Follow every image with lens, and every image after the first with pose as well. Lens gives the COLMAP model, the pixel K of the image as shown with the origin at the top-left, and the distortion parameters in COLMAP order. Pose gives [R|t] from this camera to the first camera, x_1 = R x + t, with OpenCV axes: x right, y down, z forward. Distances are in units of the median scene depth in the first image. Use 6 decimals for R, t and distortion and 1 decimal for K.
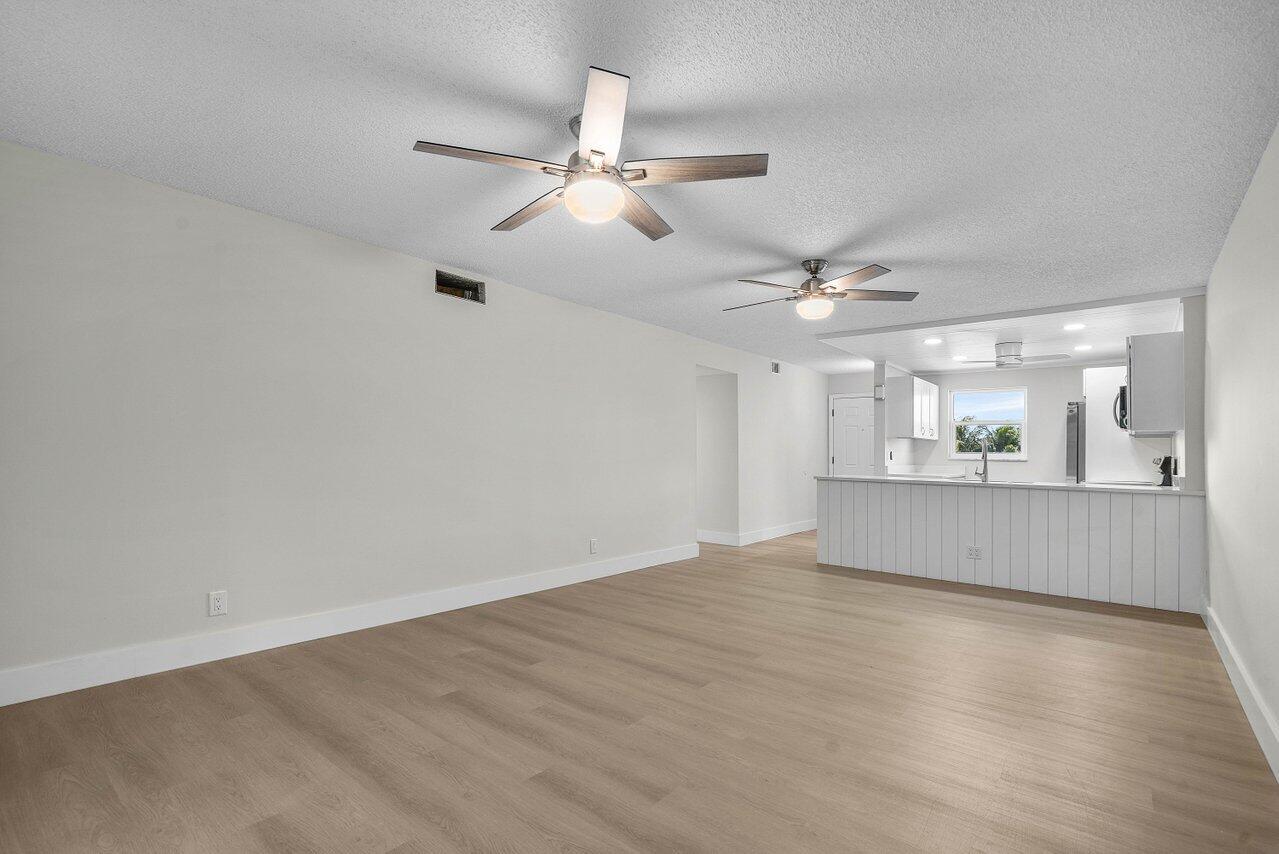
lens RADIAL K [[590.0, 0, 598.2], [0, 590.0, 437.7], [0, 0, 1]] dist [0.001520, 0.000513]
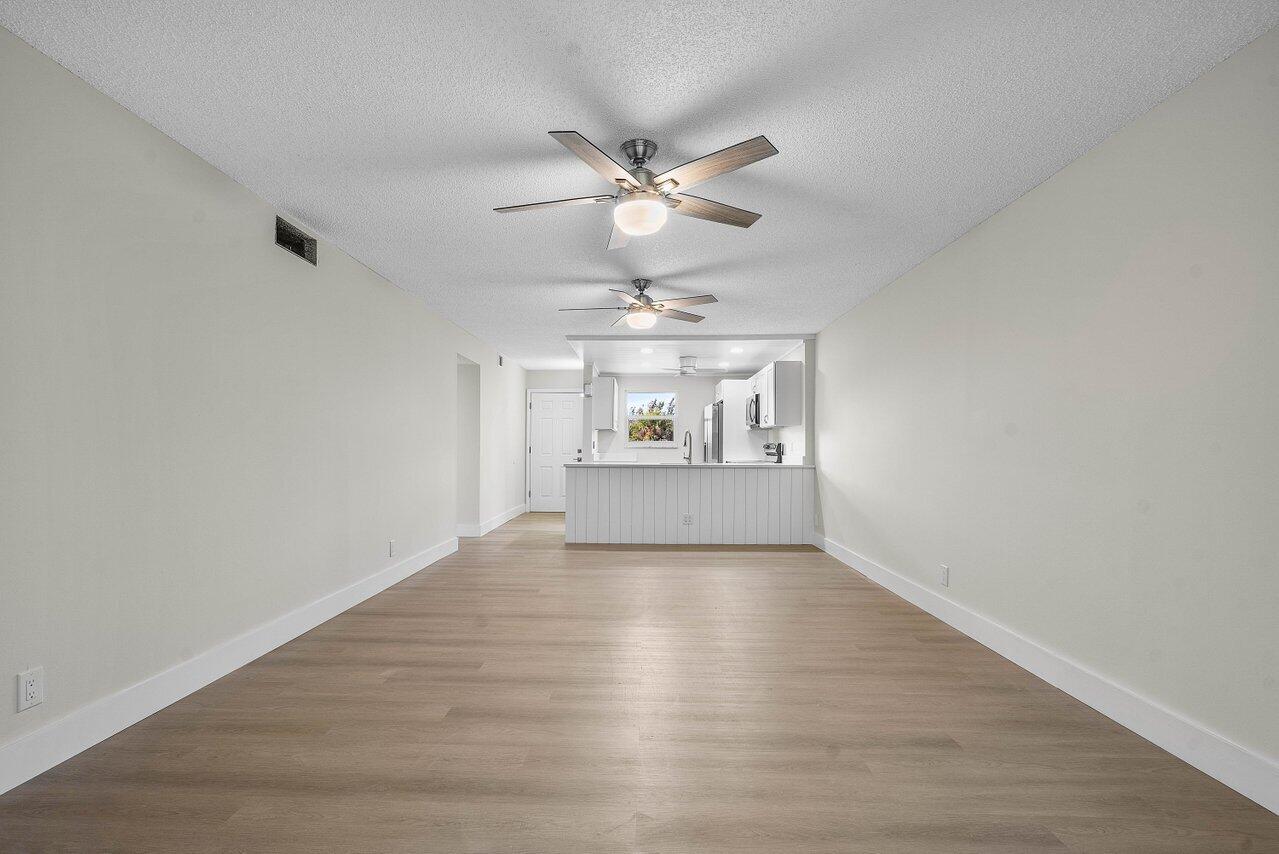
lens RADIAL K [[603.3, 0, 639.5], [0, 603.3, 427.0], [0, 0, 1]] dist [-0.001186, -0.000237]
pose [[0.773761, 0.008204, 0.633424, -0.324039], [-0.007466, 0.999965, -0.003832, -0.000344], [-0.633433, -0.001764, 0.773795, 0.054820]]
